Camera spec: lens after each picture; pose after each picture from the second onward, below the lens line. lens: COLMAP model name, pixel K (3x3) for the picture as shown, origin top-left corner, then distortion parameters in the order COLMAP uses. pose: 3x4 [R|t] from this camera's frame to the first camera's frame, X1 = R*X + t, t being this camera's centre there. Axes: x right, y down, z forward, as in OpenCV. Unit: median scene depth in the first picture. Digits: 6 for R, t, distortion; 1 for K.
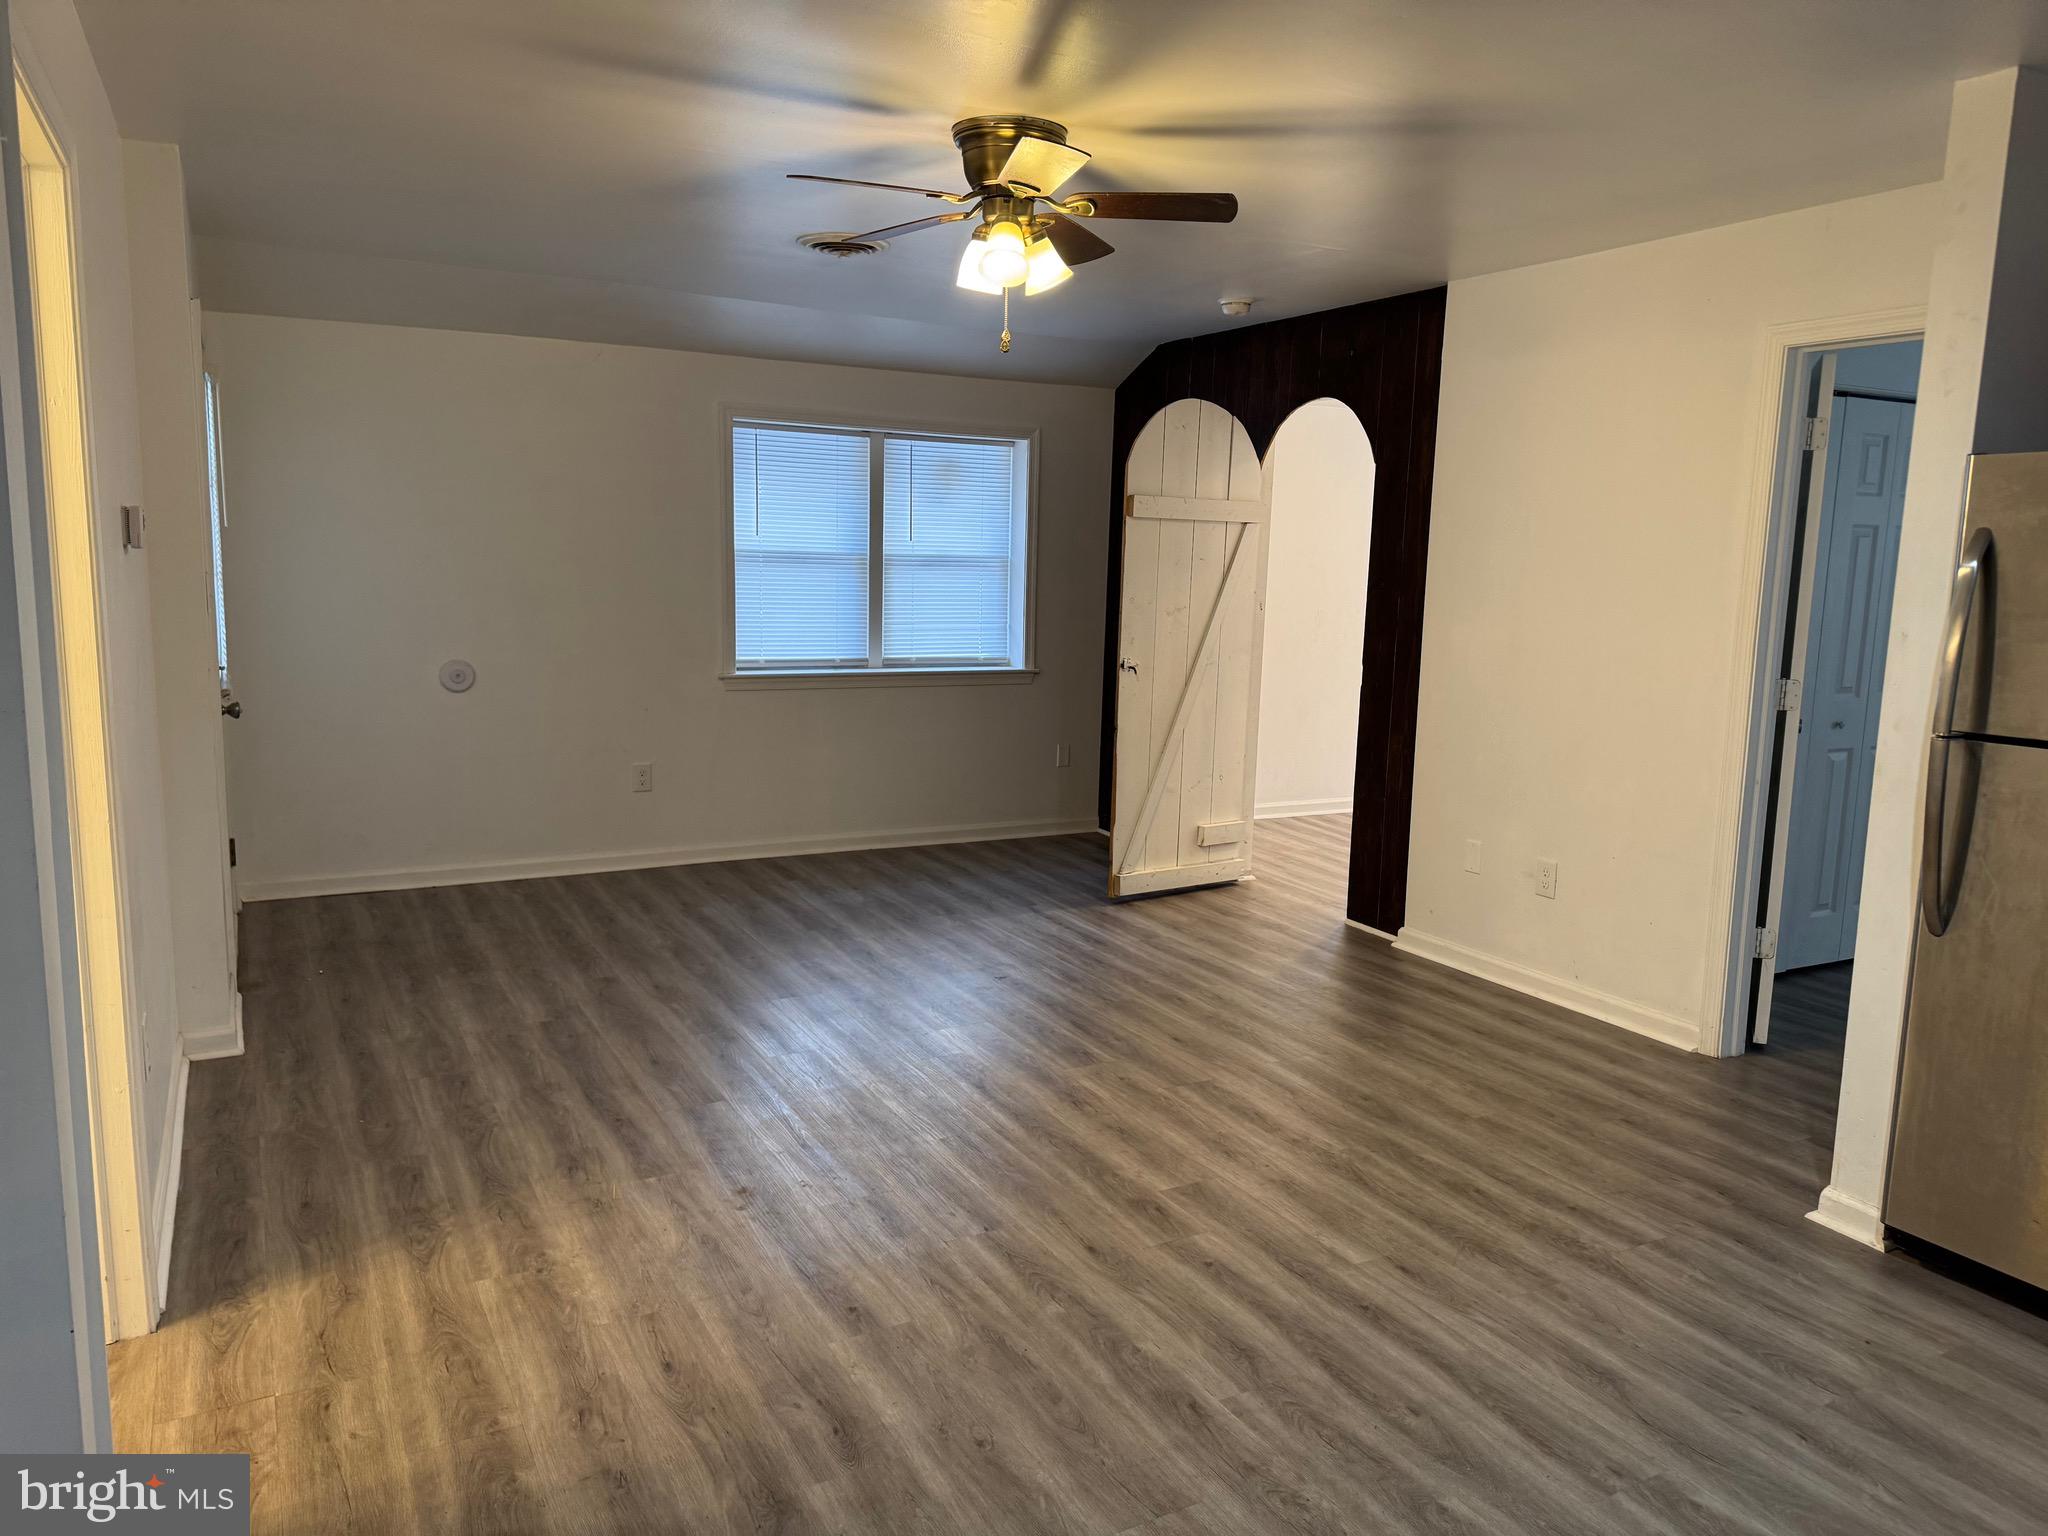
lens RADIAL K [[1455.6, 0, 1029.4], [0, 1455.6, 766.0], [0, 0, 1]] dist [0.002280, -0.026491]
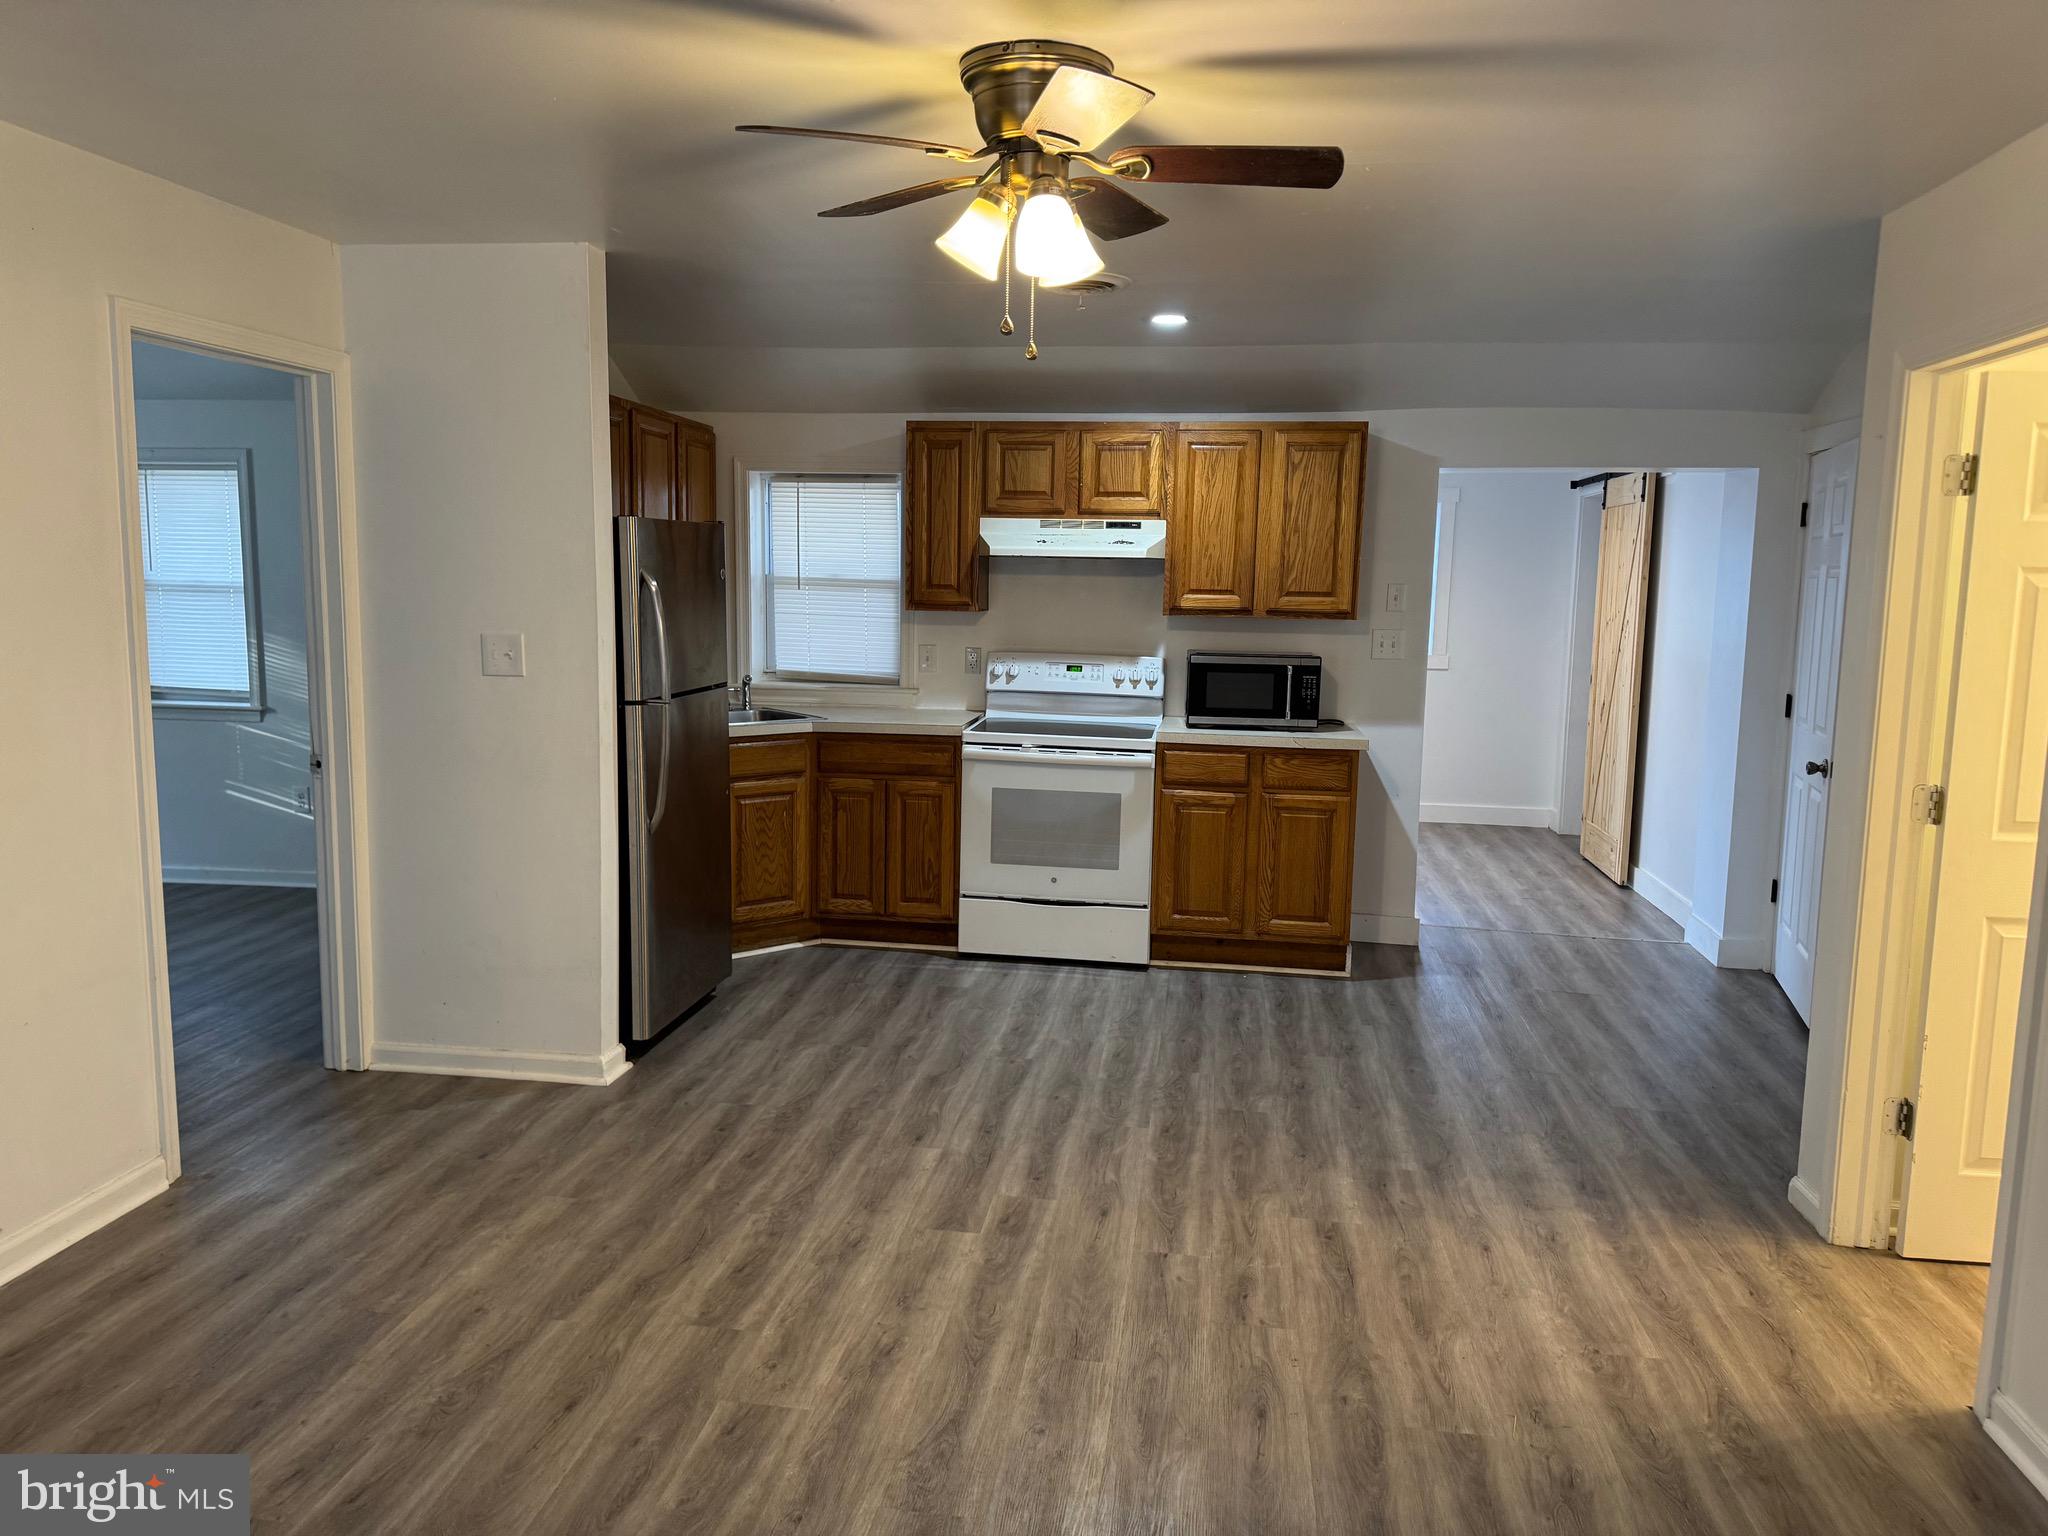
lens RADIAL K [[1455.6, 0, 1022.9], [0, 1455.6, 758.0], [0, 0, 1]] dist [0.002280, -0.026491]
pose [[-0.804587, -0.115440, 0.582506, -0.551014], [0.051152, 0.963804, 0.261659, -0.329185], [-0.591627, 0.240324, -0.769560, 1.894633]]
